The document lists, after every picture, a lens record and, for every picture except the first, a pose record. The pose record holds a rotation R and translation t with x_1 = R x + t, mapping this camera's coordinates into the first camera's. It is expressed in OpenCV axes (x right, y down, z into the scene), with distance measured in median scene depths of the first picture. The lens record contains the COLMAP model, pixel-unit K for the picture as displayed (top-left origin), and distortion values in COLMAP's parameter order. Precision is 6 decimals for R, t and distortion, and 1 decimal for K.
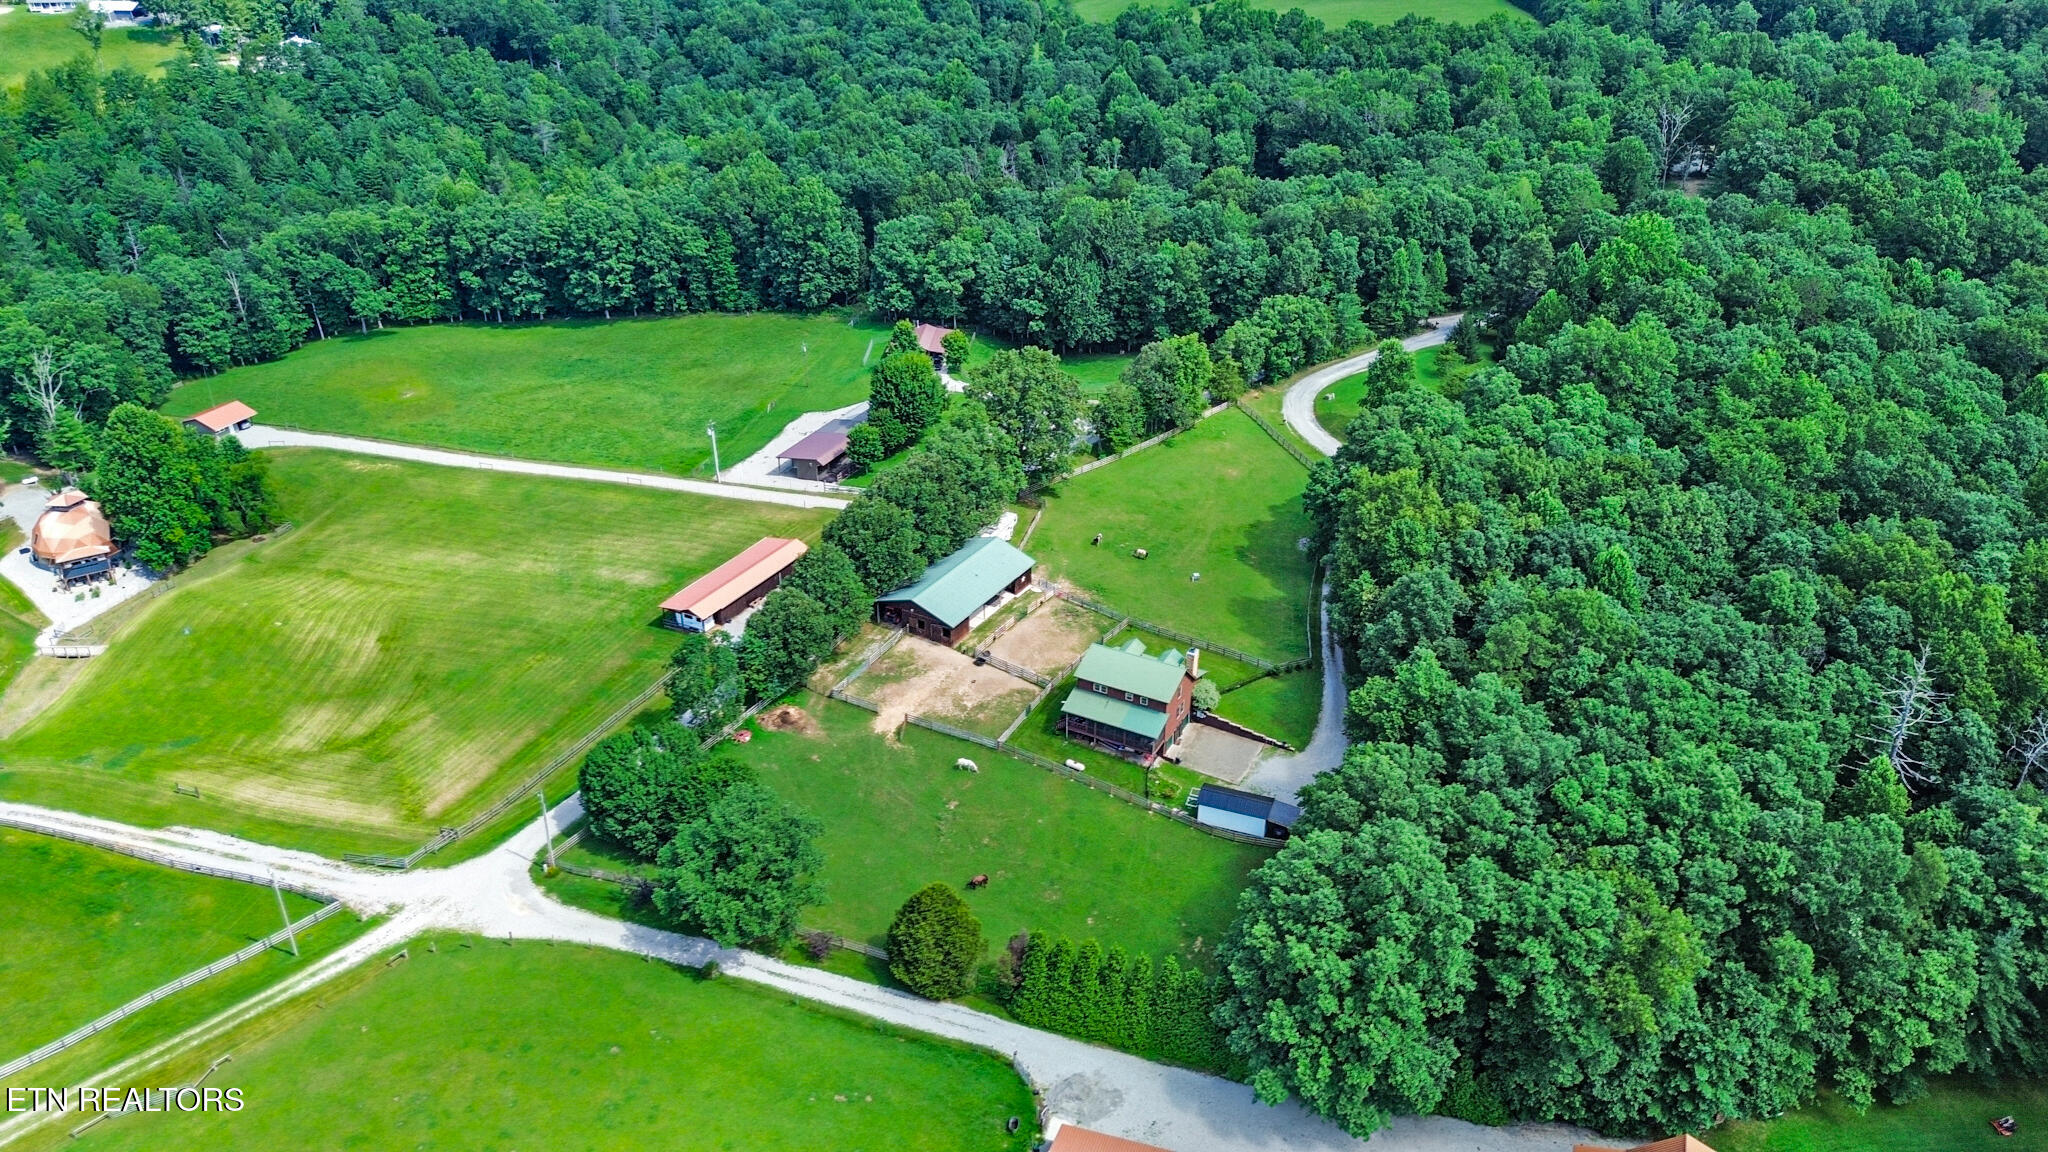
lens RADIAL K [[1413.0, 0, 1030.7], [0, 1413.0, 577.8], [0, 0, 1]] dist [0.047428, -0.029827]
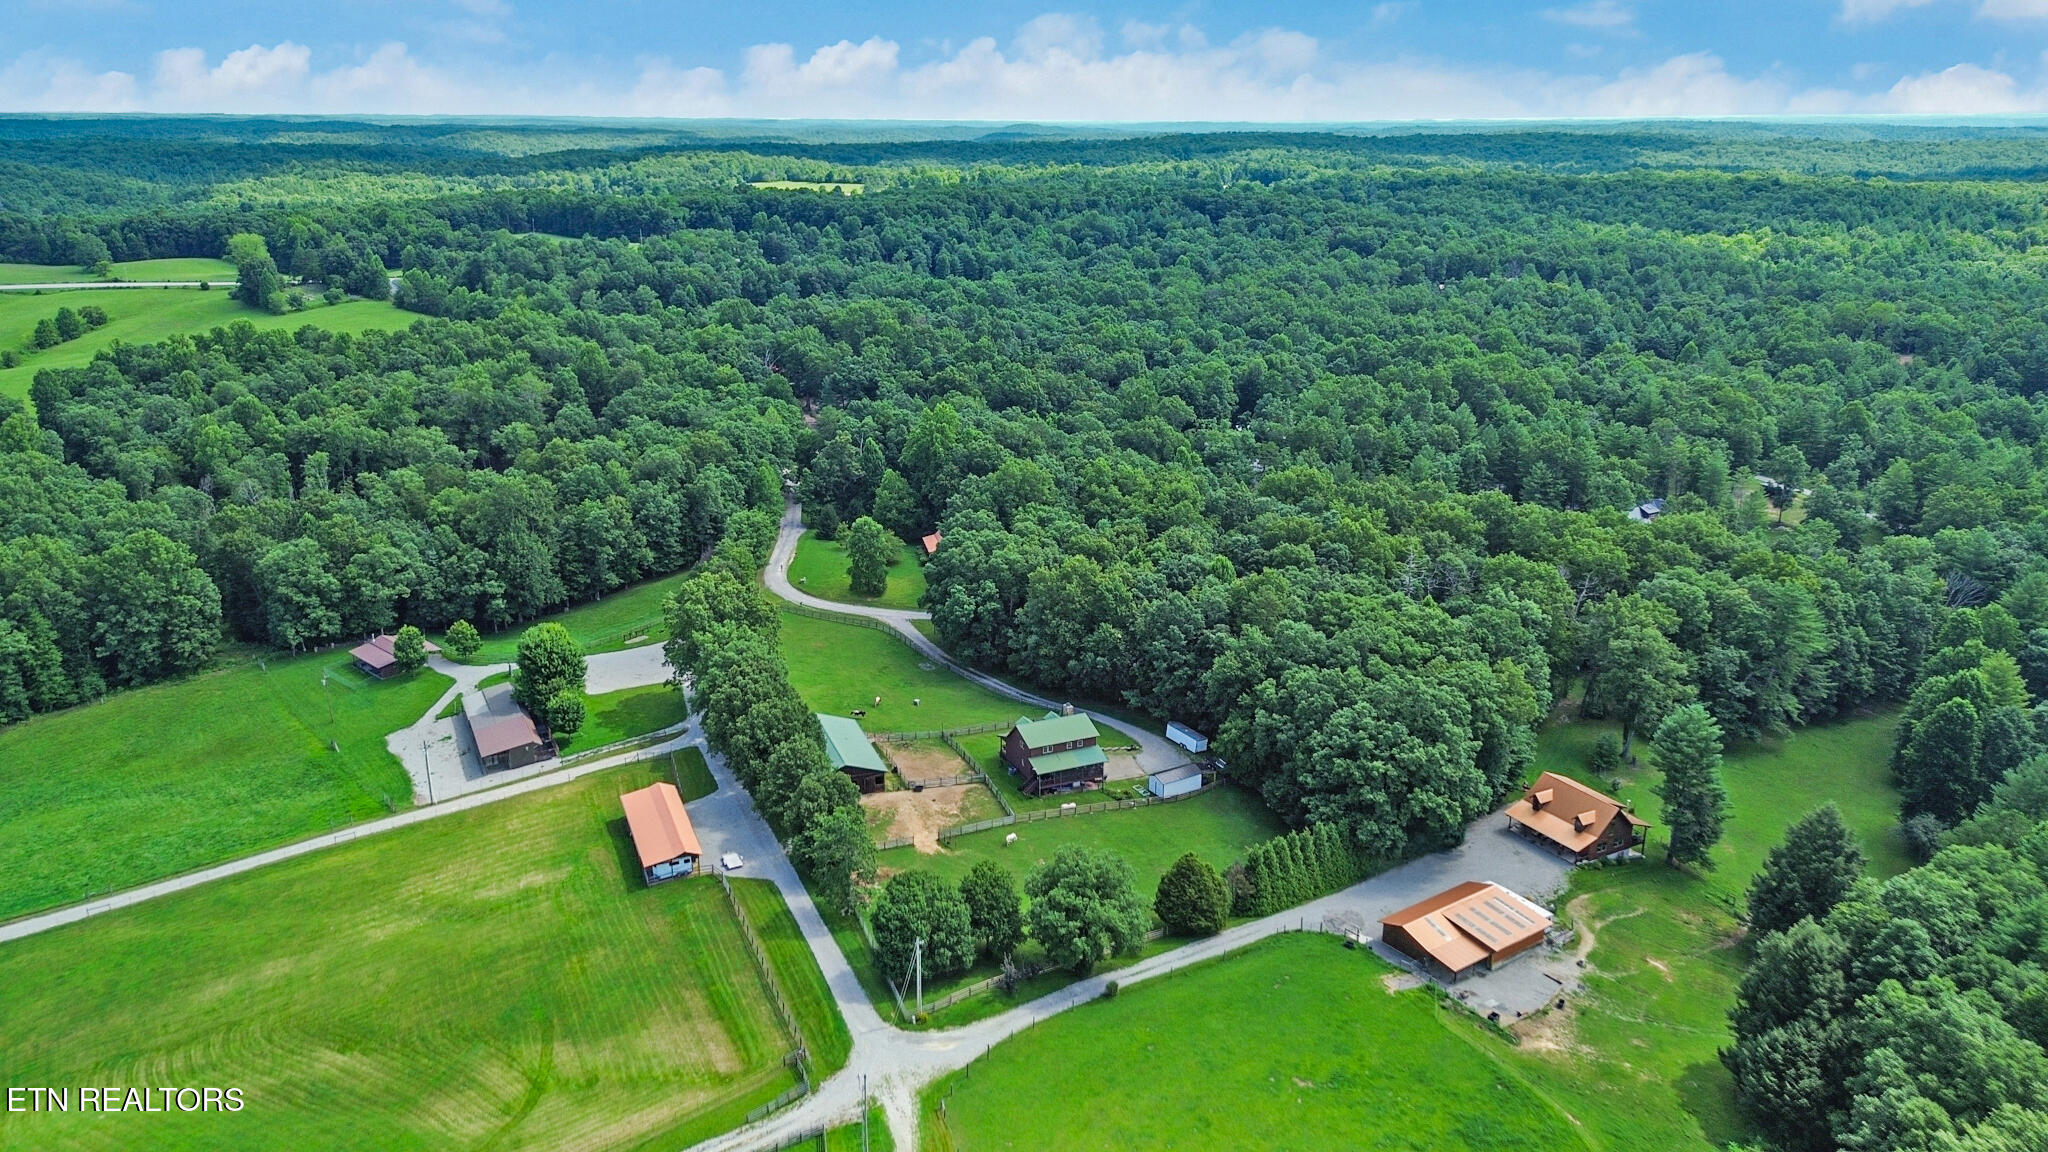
lens RADIAL K [[1413.0, 0, 1030.7], [0, 1413.0, 577.8], [0, 0, 1]] dist [0.047428, -0.029827]
pose [[0.626891, -0.247122, 0.738877, -0.896065], [0.387128, 0.921806, -0.020150, -0.048094], [-0.676121, 0.298672, 0.673539, 0.084265]]
